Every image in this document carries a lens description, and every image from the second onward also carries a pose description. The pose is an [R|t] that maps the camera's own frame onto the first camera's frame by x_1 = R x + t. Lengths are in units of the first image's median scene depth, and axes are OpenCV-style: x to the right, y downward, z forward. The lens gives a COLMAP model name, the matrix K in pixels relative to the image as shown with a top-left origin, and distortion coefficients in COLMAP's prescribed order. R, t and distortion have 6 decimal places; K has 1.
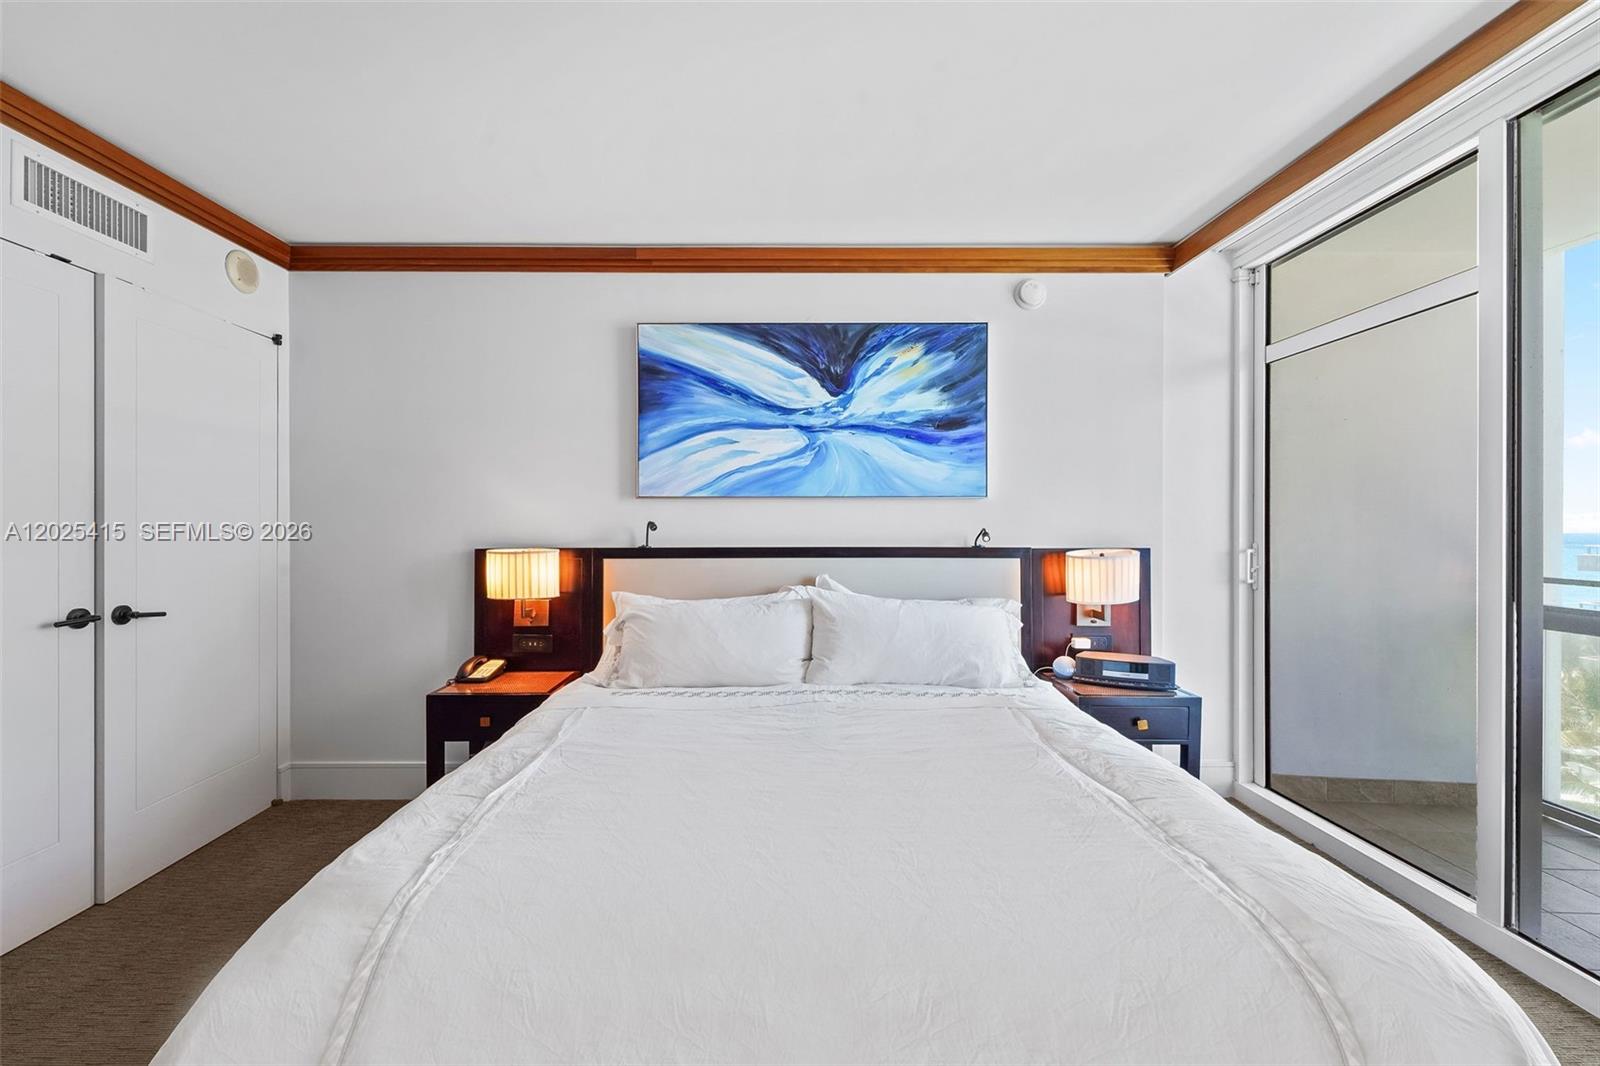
lens RADIAL K [[660.0, 0, 799.4], [0, 660.0, 521.8], [0, 0, 1]] dist [0.000237, -0.000701]
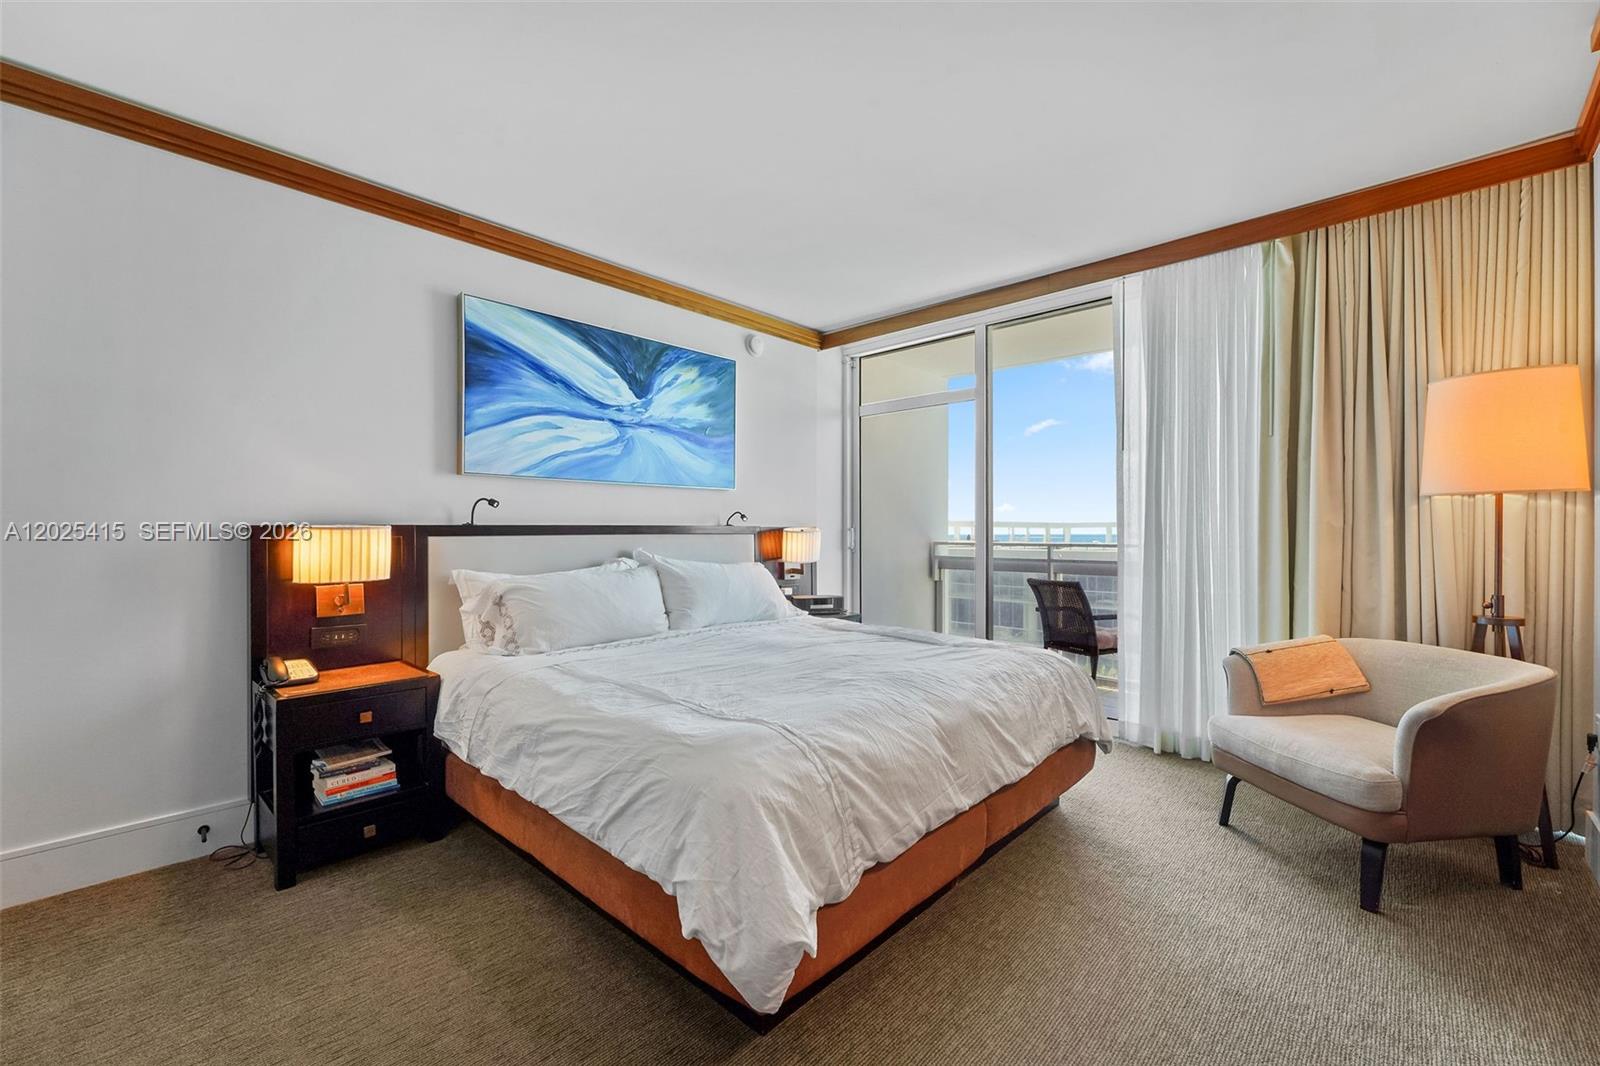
lens RADIAL K [[660.0, 0, 799.4], [0, 660.0, 521.8], [0, 0, 1]] dist [0.000237, -0.000701]
pose [[0.681085, 0.008890, 0.732150, -0.617805], [-0.002884, 0.999951, -0.009459, 0.041890], [-0.732198, 0.004330, 0.681078, -0.019697]]
